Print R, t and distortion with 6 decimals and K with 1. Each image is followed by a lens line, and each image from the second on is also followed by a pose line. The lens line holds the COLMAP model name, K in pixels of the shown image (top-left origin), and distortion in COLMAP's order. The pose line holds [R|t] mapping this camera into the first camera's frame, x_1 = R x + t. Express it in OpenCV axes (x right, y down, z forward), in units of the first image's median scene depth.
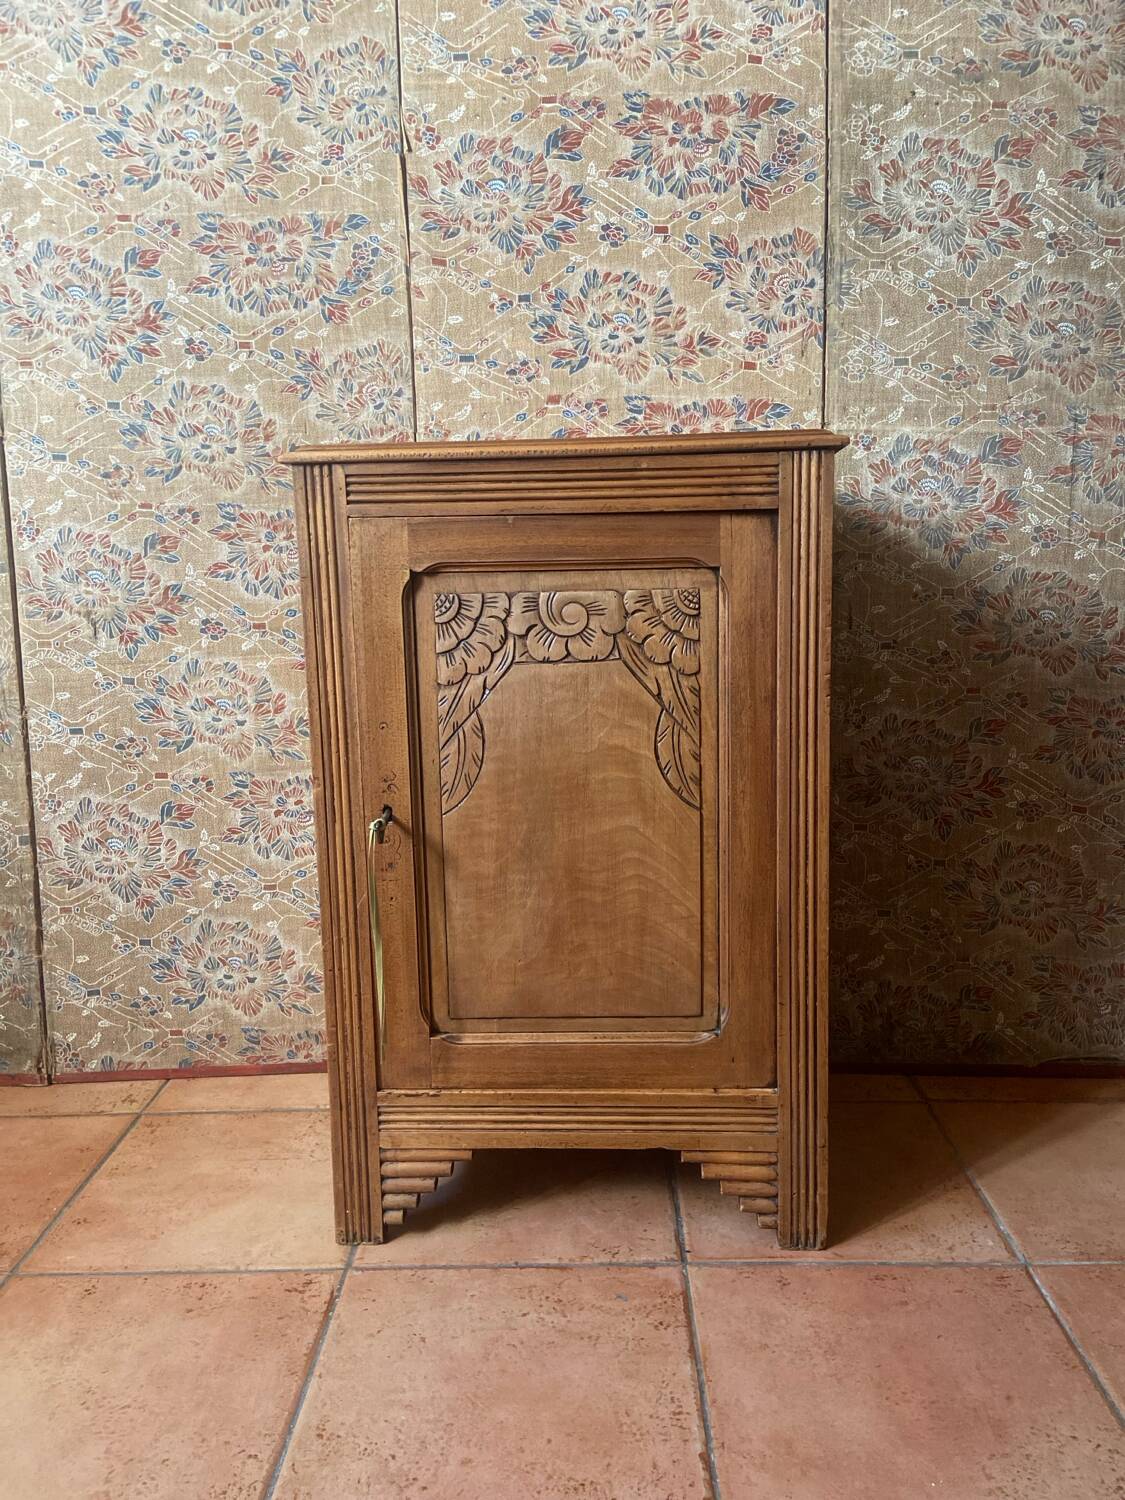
lens RADIAL K [[1103.8, 0, 574.9], [0, 1103.8, 741.6], [0, 0, 1]] dist [0.109727, -0.135933]
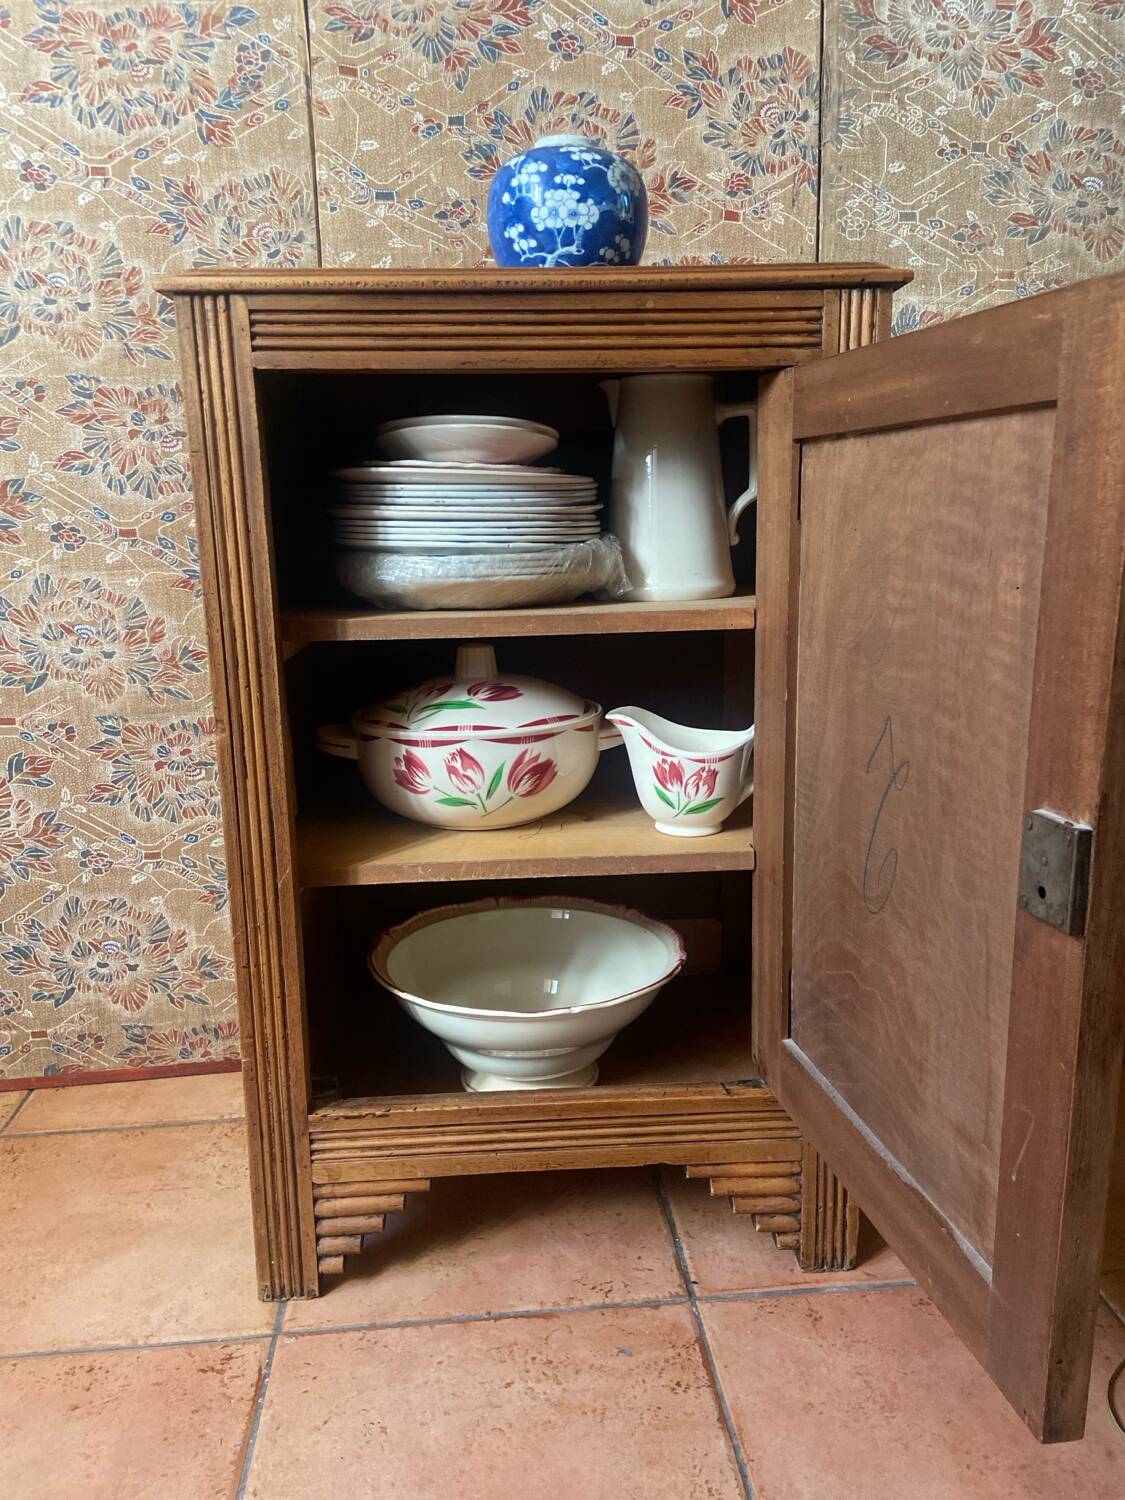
lens RADIAL K [[1104.2, 0, 569.3], [0, 1104.2, 739.9], [0, 0, 1]] dist [0.110208, -0.142533]
pose [[0.994187, -0.017914, 0.106165, -0.071220], [0.012408, 0.998554, 0.052297, 0.008323], [-0.106948, -0.050676, 0.992972, 0.200690]]
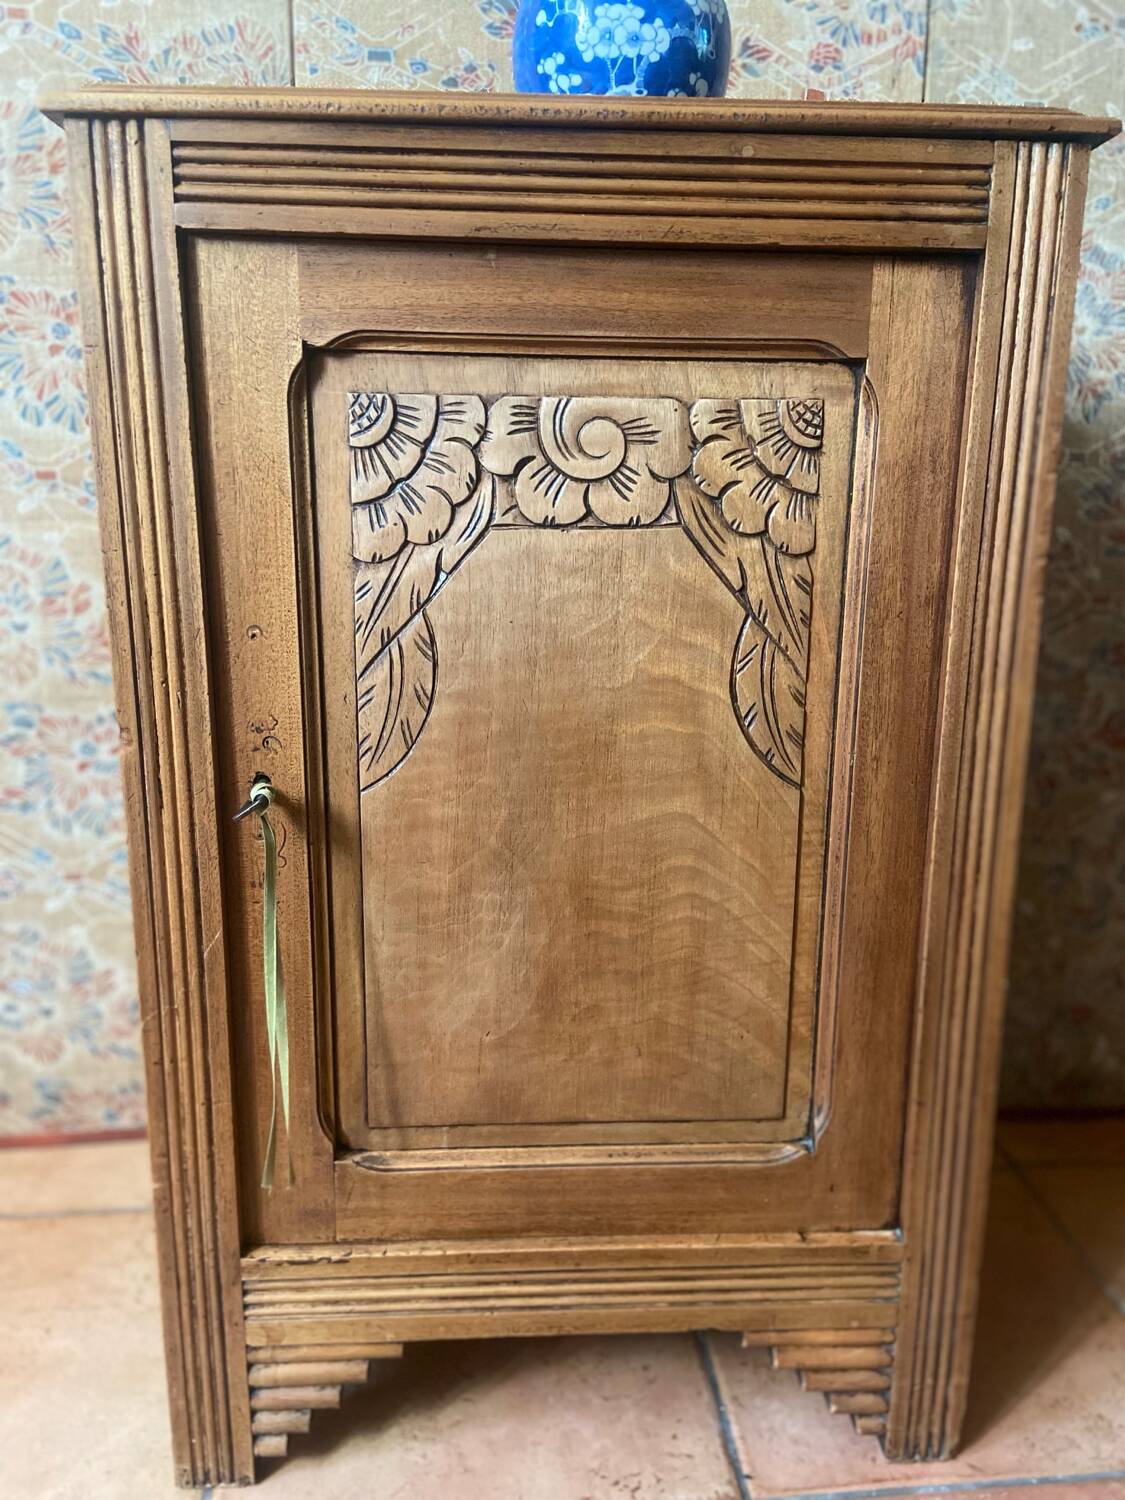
lens RADIAL K [[1103.8, 0, 567.6], [0, 1103.8, 735.3], [0, 0, 1]] dist [0.116989, -0.153159]
pose [[0.993770, 0.007391, 0.111201, -0.072626], [-0.014991, 0.997596, 0.067664, -0.004240], [-0.110433, -0.068910, 0.991492, 0.402898]]
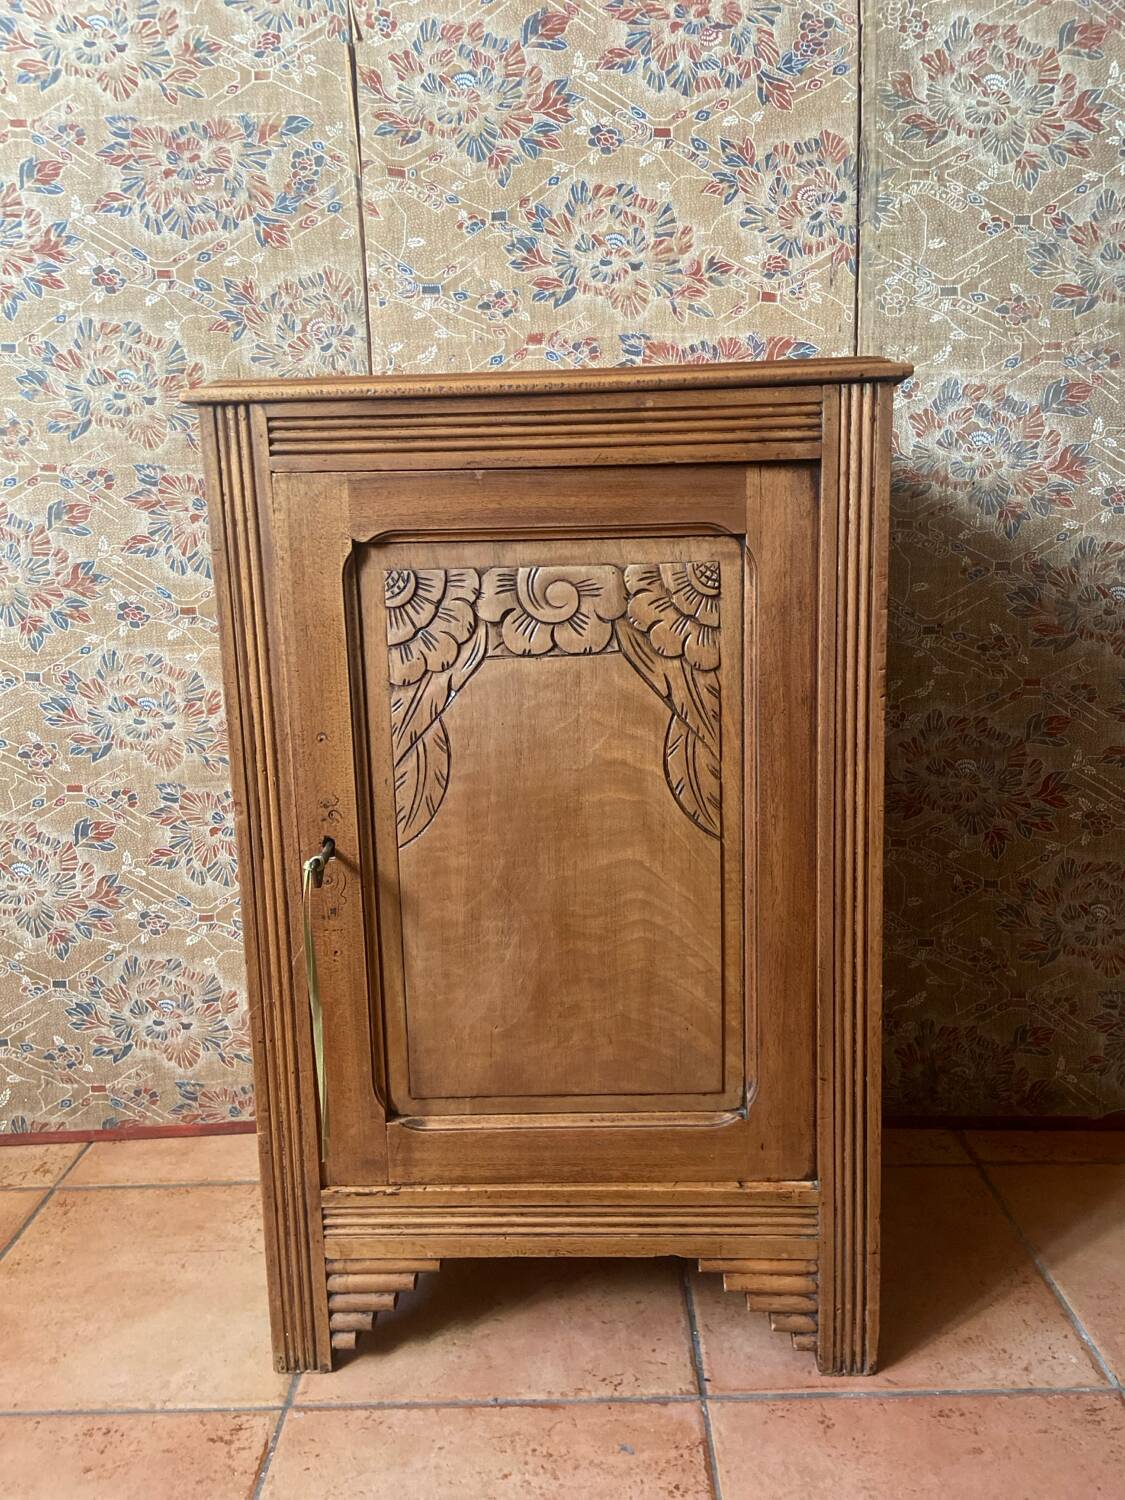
lens RADIAL K [[1101.6, 0, 577.3], [0, 1101.6, 738.7], [0, 0, 1]] dist [0.116103, -0.152105]
pose [[0.999889, -0.007272, 0.012999, -0.000466], [0.007076, 0.999861, 0.015079, -0.022324], [-0.013107, -0.014986, 0.999802, 0.190547]]
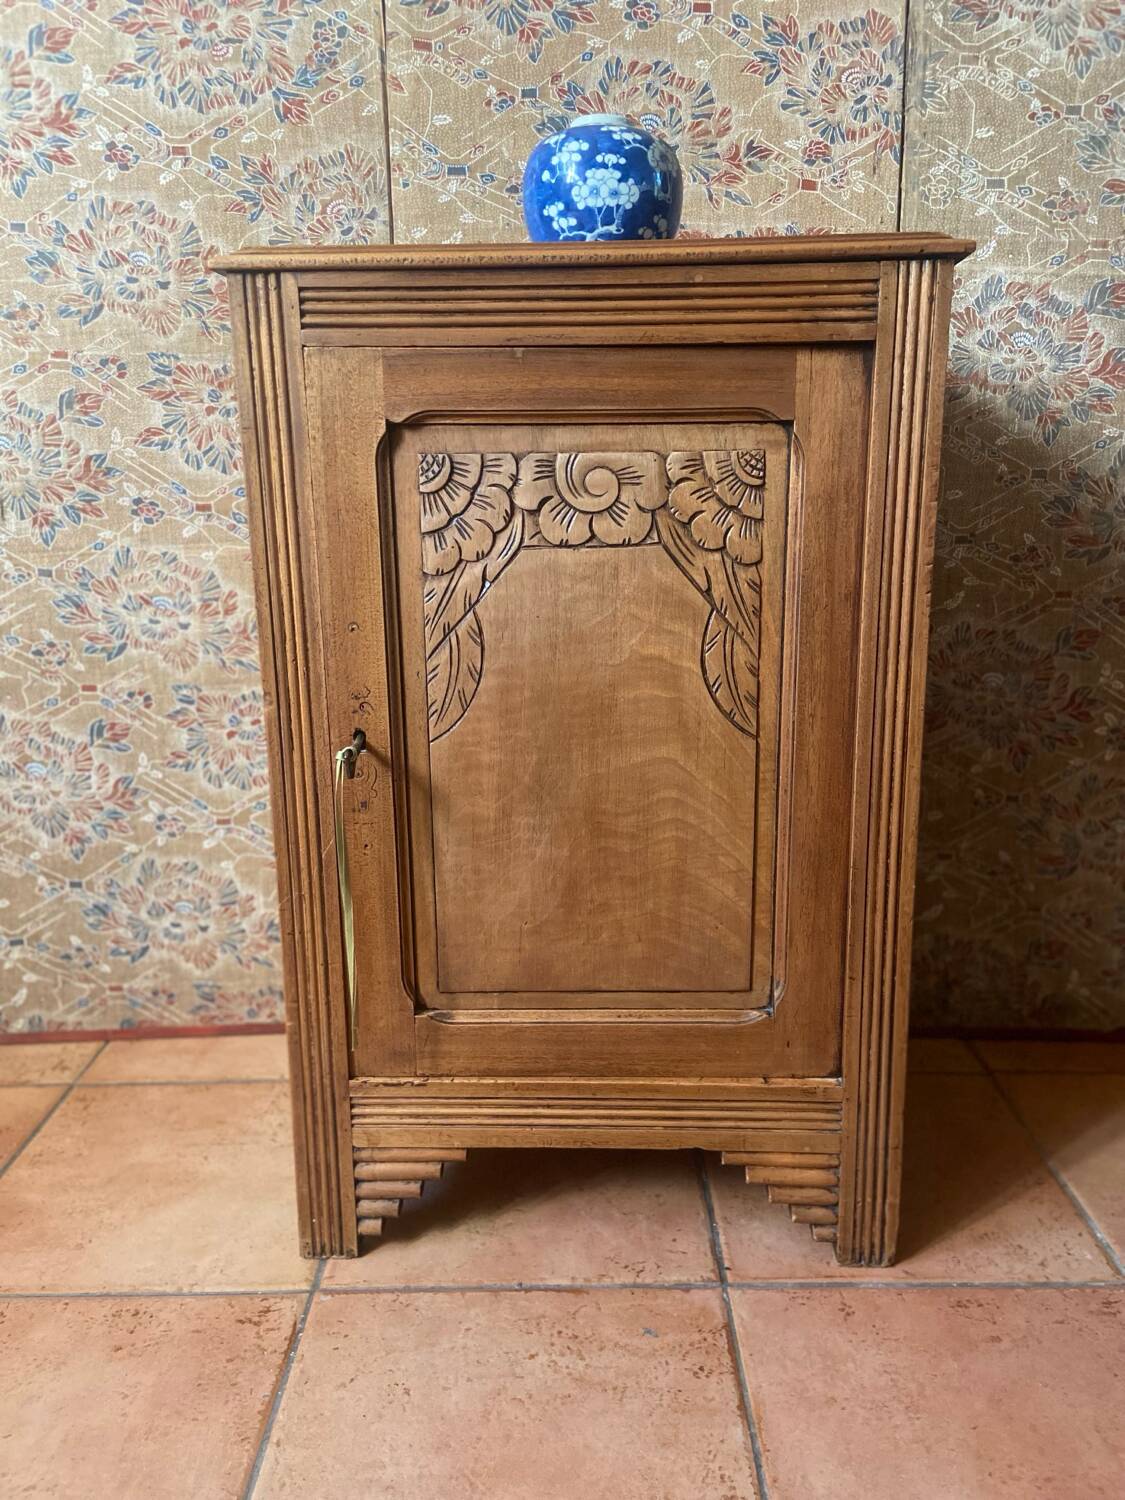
lens RADIAL K [[1101.6, 0, 577.3], [0, 1101.6, 738.7], [0, 0, 1]] dist [0.116103, -0.152105]
pose [[0.999767, 0.007235, 0.020340, -0.029131], [-0.008677, 0.997383, 0.071771, 0.006292], [-0.019767, -0.071930, 0.997214, 0.202129]]
